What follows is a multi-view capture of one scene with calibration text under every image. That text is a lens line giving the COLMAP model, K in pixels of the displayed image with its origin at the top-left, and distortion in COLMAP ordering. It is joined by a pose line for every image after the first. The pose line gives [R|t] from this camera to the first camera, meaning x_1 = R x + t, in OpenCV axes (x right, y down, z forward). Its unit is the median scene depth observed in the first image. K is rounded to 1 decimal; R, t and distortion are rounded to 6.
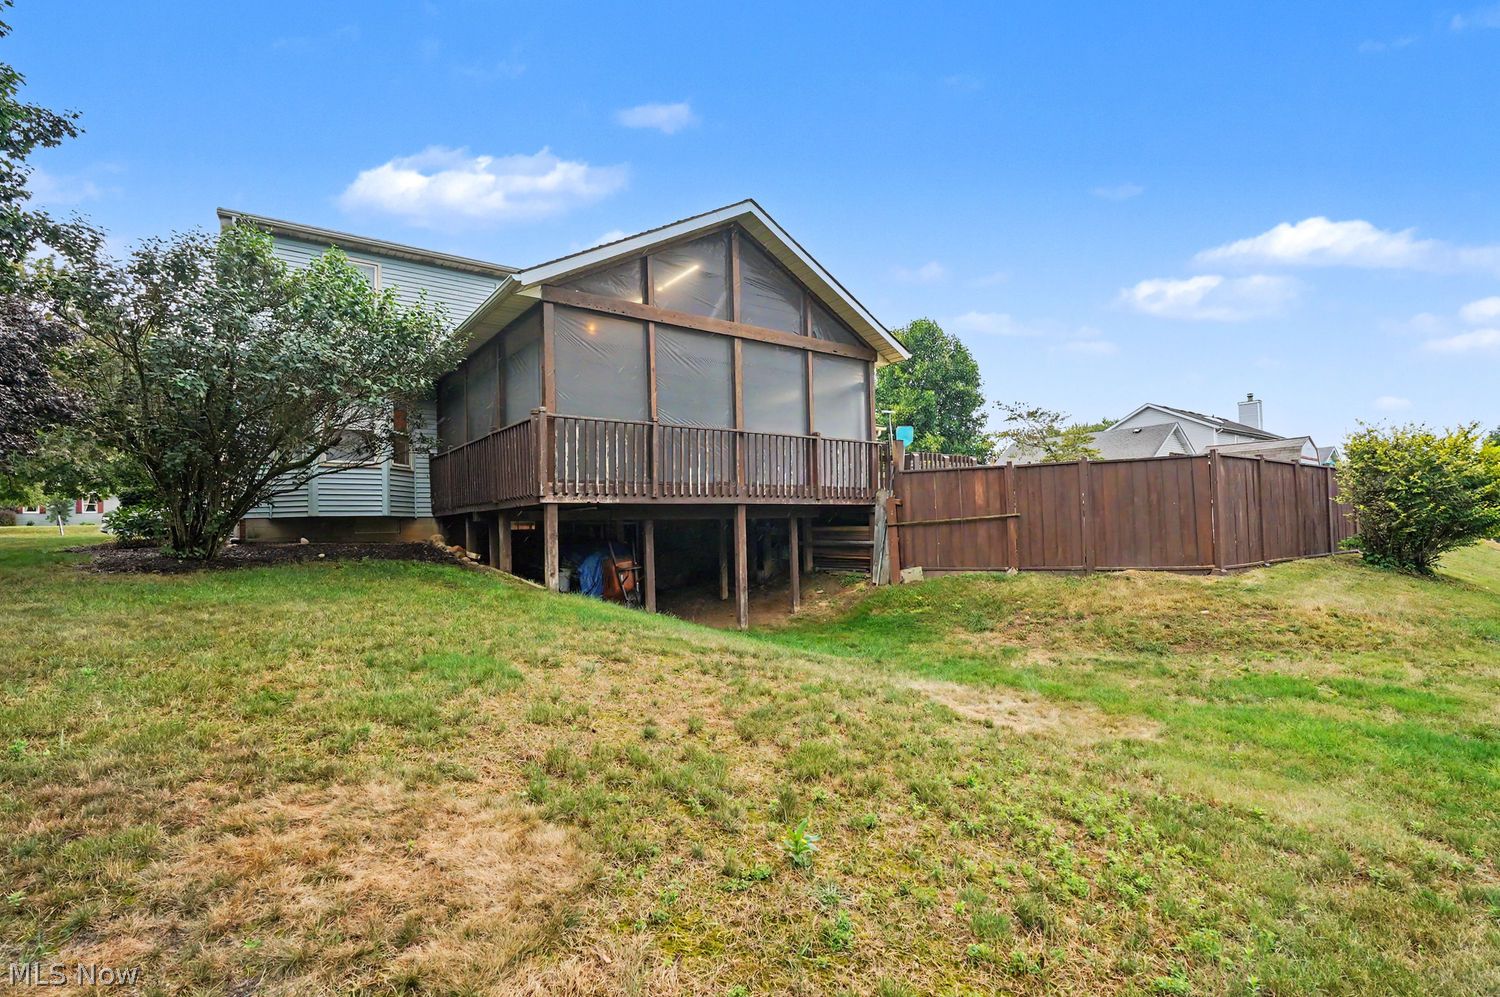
lens RADIAL K [[687.3, 0, 748.7], [0, 687.3, 502.4], [0, 0, 1]] dist [0.003879, -0.000033]
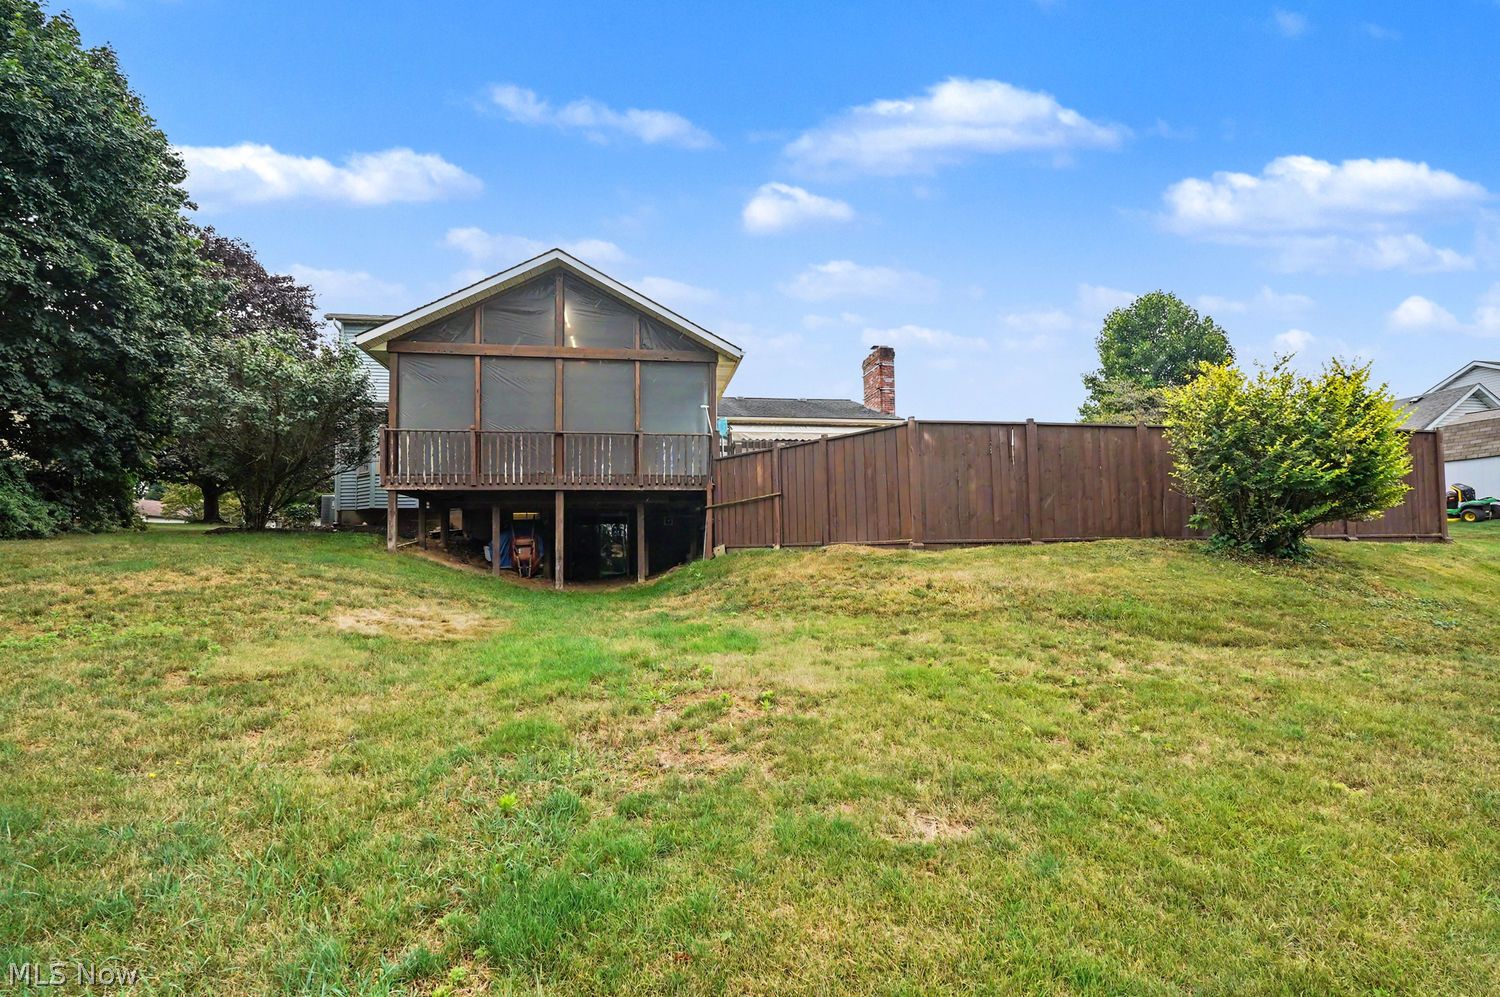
lens RADIAL K [[687.3, 0, 749.8], [0, 687.3, 498.4], [0, 0, 1]] dist [0.003879, -0.000033]
pose [[0.882426, -0.022767, -0.469899, 0.818479], [0.012902, 0.999624, -0.024203, 0.048343], [0.470273, 0.015295, 0.882388, 0.055341]]
